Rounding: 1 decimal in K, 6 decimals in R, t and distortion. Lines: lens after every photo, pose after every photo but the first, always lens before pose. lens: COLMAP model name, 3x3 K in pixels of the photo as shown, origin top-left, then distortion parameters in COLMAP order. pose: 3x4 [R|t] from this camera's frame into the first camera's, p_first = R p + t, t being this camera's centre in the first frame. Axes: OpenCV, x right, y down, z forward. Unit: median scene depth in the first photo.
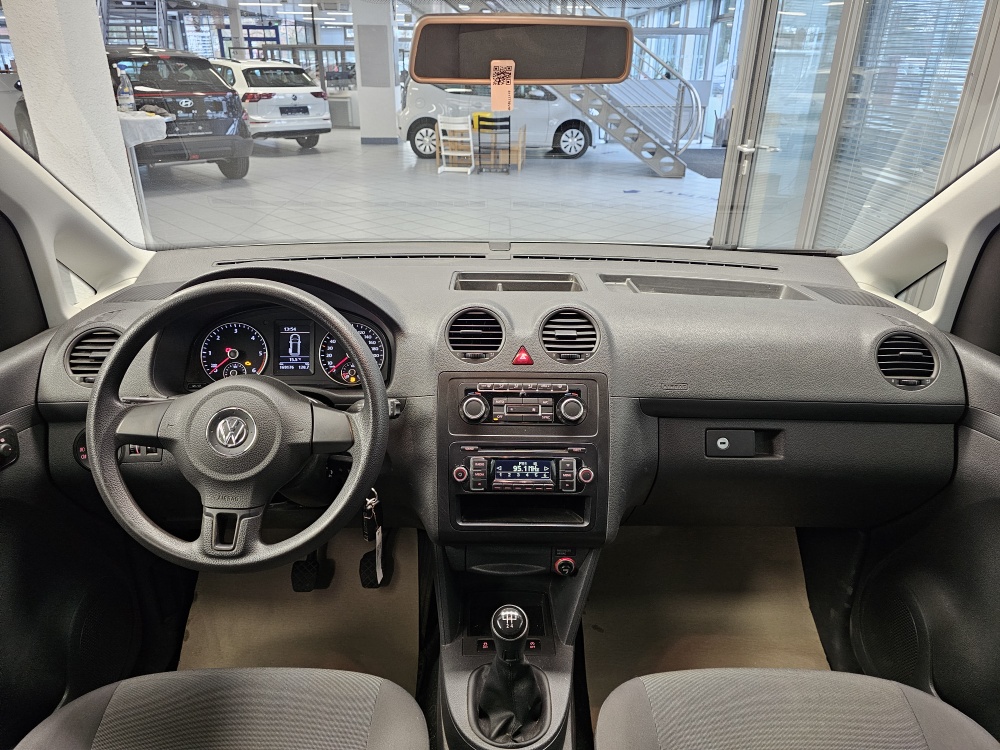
lens RADIAL K [[676.7, 0, 500.0], [0, 676.7, 375.0], [0, 0, 1]] dist [0.056544, -0.067515]
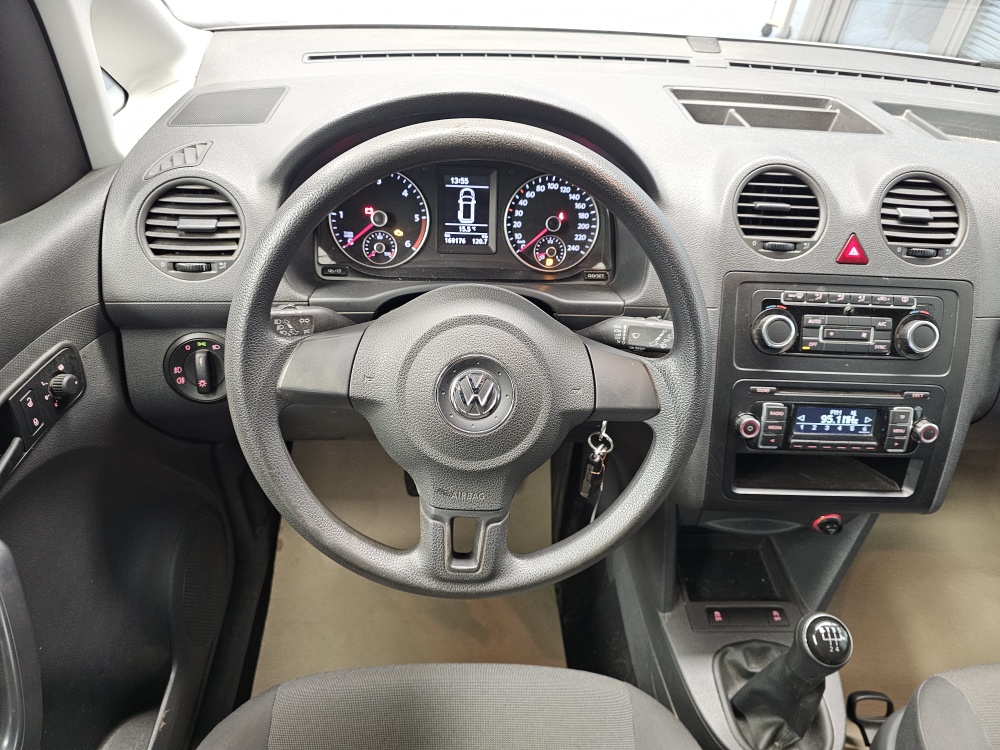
lens RADIAL K [[676.7, 0, 500.0], [0, 676.7, 375.0], [0, 0, 1]] dist [0.056544, -0.067515]
pose [[0.998228, 0.027756, 0.052642, -0.334274], [-0.041832, 0.956426, 0.288961, -0.088440], [-0.042328, -0.290651, 0.955892, 0.356985]]
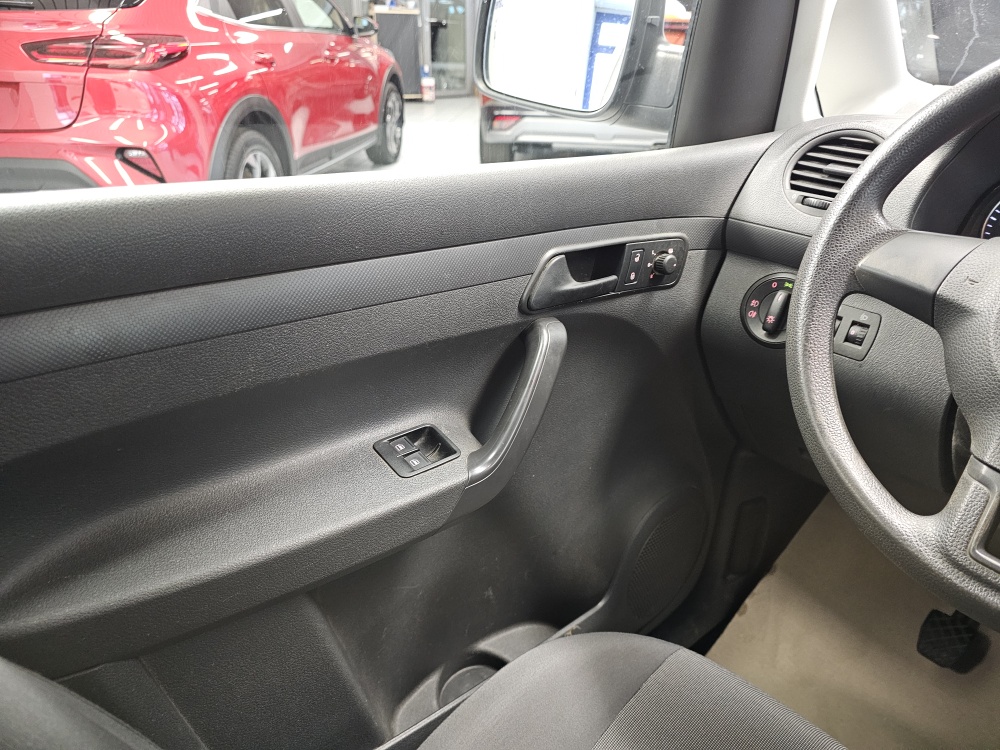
lens RADIAL K [[676.7, 0, 500.0], [0, 676.7, 375.0], [0, 0, 1]] dist [0.056544, -0.067515]
pose [[0.633341, 0.352811, -0.688770, -0.281602], [-0.325127, 0.928979, 0.176891, 0.135578], [0.702262, 0.111905, 0.703068, 0.359314]]
